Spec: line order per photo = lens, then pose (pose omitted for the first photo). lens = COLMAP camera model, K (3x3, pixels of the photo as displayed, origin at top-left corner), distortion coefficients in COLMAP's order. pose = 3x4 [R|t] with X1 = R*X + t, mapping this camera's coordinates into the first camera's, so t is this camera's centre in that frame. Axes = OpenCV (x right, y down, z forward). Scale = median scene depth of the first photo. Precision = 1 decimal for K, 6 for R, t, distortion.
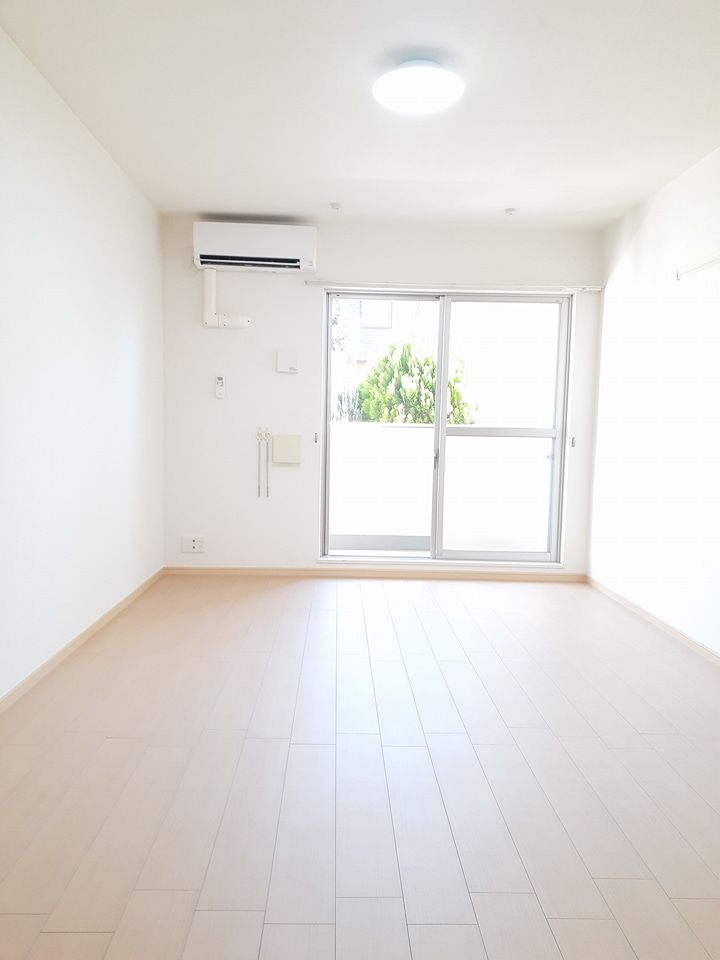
lens RADIAL K [[785.1, 0, 361.8], [0, 785.1, 507.7], [0, 0, 1]] dist [0.033711, -0.005203]
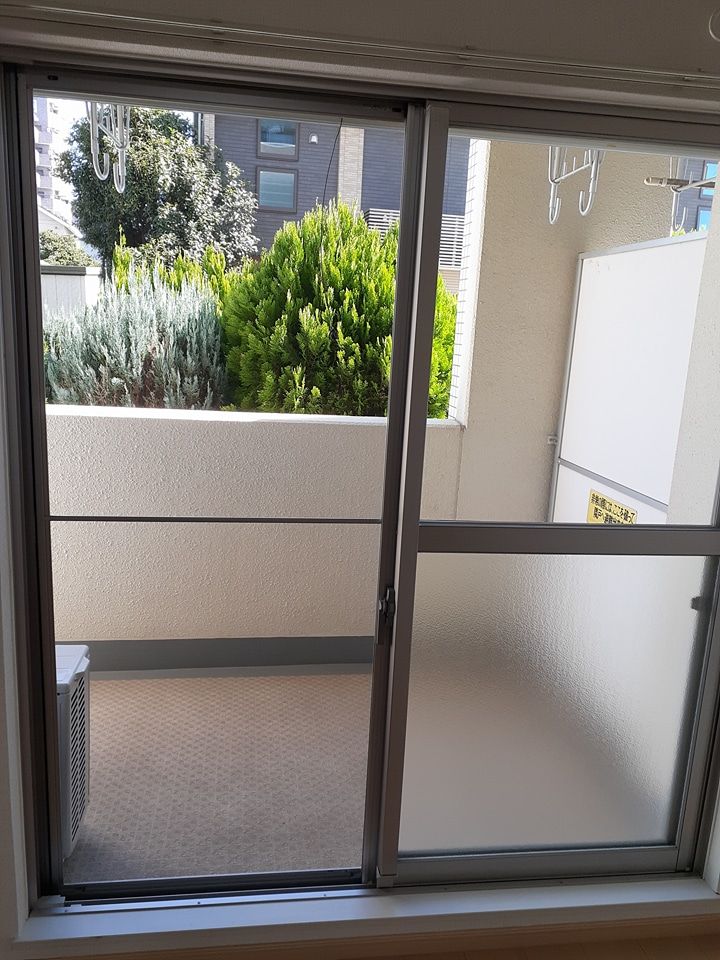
lens RADIAL K [[785.1, 0, 361.8], [0, 785.1, 507.7], [0, 0, 1]] dist [0.033711, -0.005203]
pose [[0.993630, 0.000543, 0.112690, 0.032885], [-0.015858, 0.990711, 0.135055, -0.108336], [-0.111570, -0.135981, 0.984409, 0.472015]]
